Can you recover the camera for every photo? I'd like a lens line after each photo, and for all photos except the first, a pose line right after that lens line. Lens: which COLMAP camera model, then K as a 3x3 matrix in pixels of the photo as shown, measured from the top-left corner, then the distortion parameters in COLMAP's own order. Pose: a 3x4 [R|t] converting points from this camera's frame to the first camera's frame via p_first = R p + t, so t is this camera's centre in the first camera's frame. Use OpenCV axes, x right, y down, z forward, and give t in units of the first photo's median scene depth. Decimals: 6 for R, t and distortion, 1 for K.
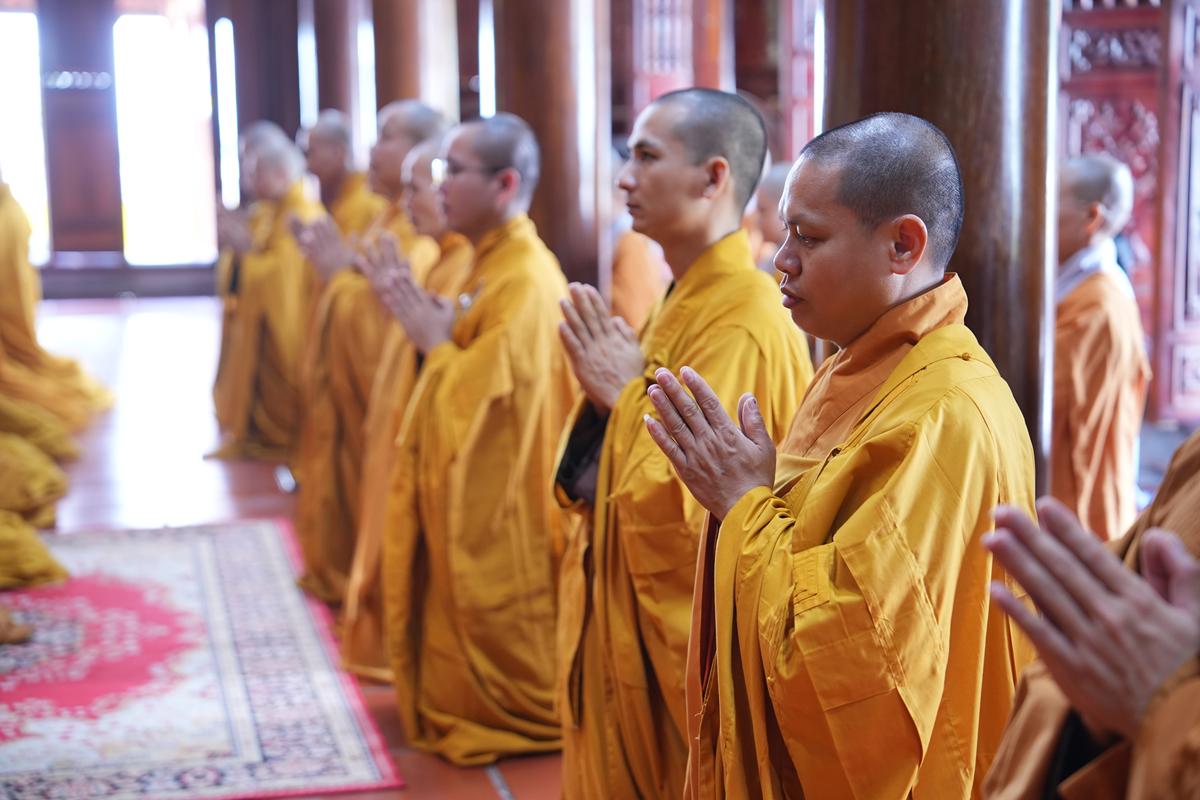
lens RADIAL K [[2144.6, 0, 600.0], [0, 2144.6, 400.0], [0, 0, 1]] dist [0.178057, -0.081534]
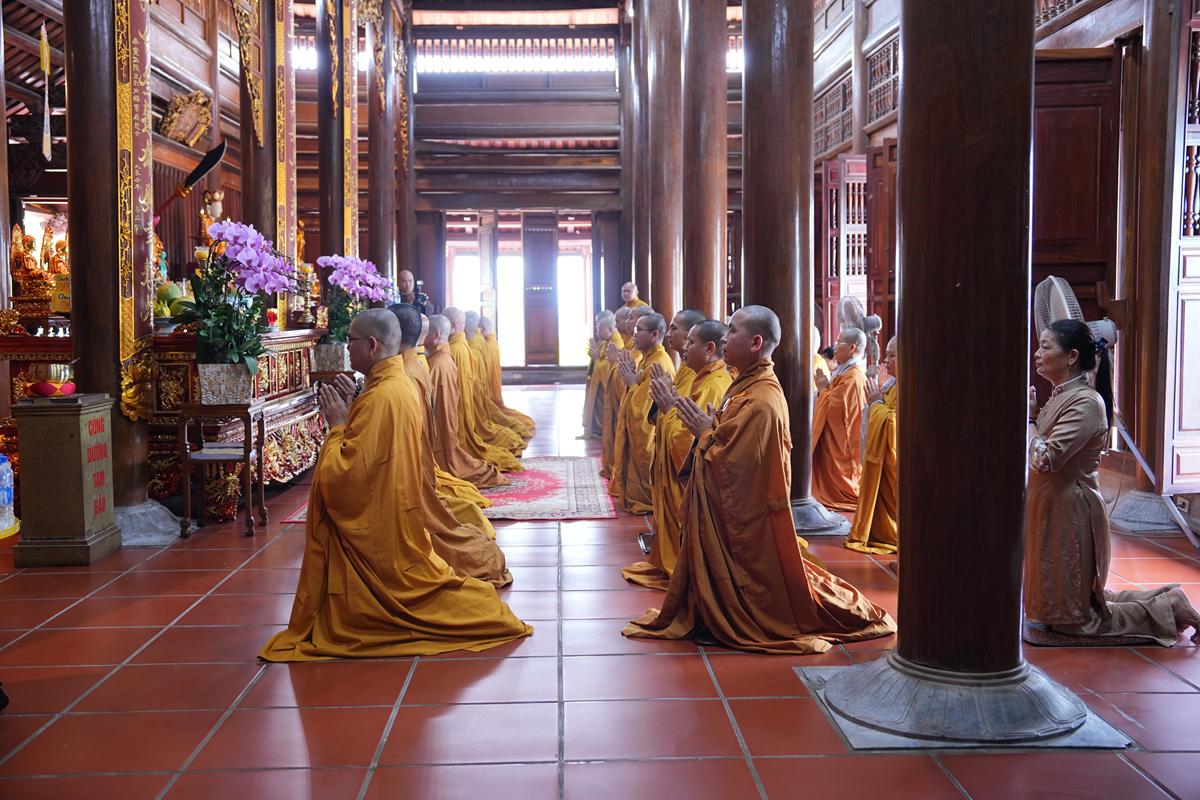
lens RADIAL K [[1230.0, 0, 600.0], [0, 1230.0, 400.0], [0, 0, 1]] dist [0.078396, 0.014306]
pose [[0.981383, 0.022228, -0.190773, 0.185434], [-0.030844, 0.998628, -0.042312, 0.063075], [0.189570, 0.047409, 0.980722, -0.664908]]
